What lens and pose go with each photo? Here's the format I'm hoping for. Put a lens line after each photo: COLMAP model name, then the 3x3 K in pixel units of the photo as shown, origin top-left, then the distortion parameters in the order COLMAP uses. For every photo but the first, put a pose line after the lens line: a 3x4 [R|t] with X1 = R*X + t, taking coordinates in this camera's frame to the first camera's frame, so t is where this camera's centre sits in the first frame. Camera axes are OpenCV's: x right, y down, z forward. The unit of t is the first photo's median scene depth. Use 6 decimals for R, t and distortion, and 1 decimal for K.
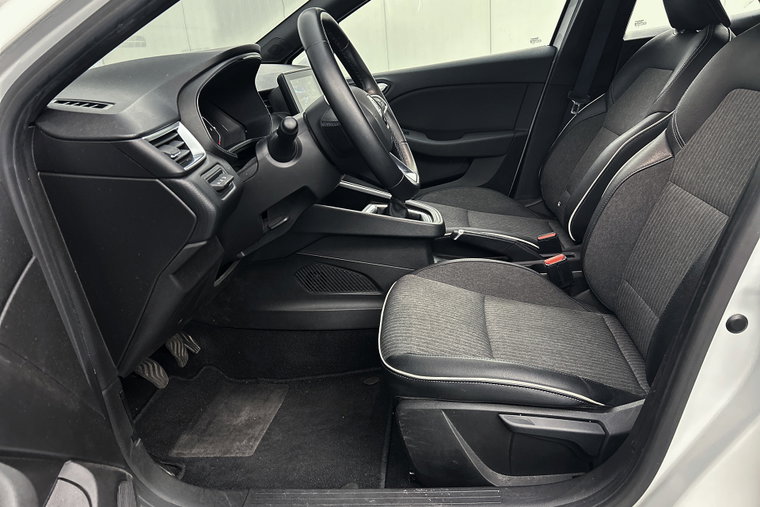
lens RADIAL K [[563.4, 0, 373.3], [0, 563.4, 248.6], [0, 0, 1]] dist [0.060161, -0.069995]
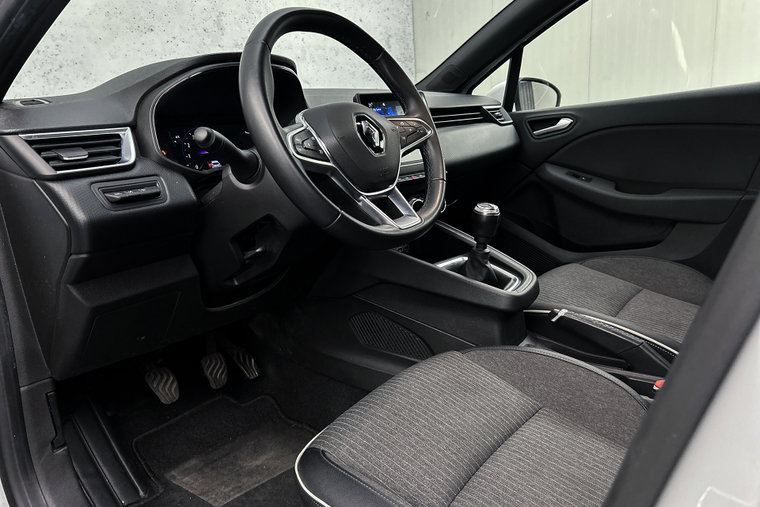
lens RADIAL K [[563.4, 0, 386.5], [0, 563.4, 248.9], [0, 0, 1]] dist [0.060161, -0.069995]
pose [[0.858461, 0.154809, -0.488957, 0.326317], [-0.189635, 0.981605, -0.022154, -0.053957], [0.476533, 0.111742, 0.872027, 0.254547]]
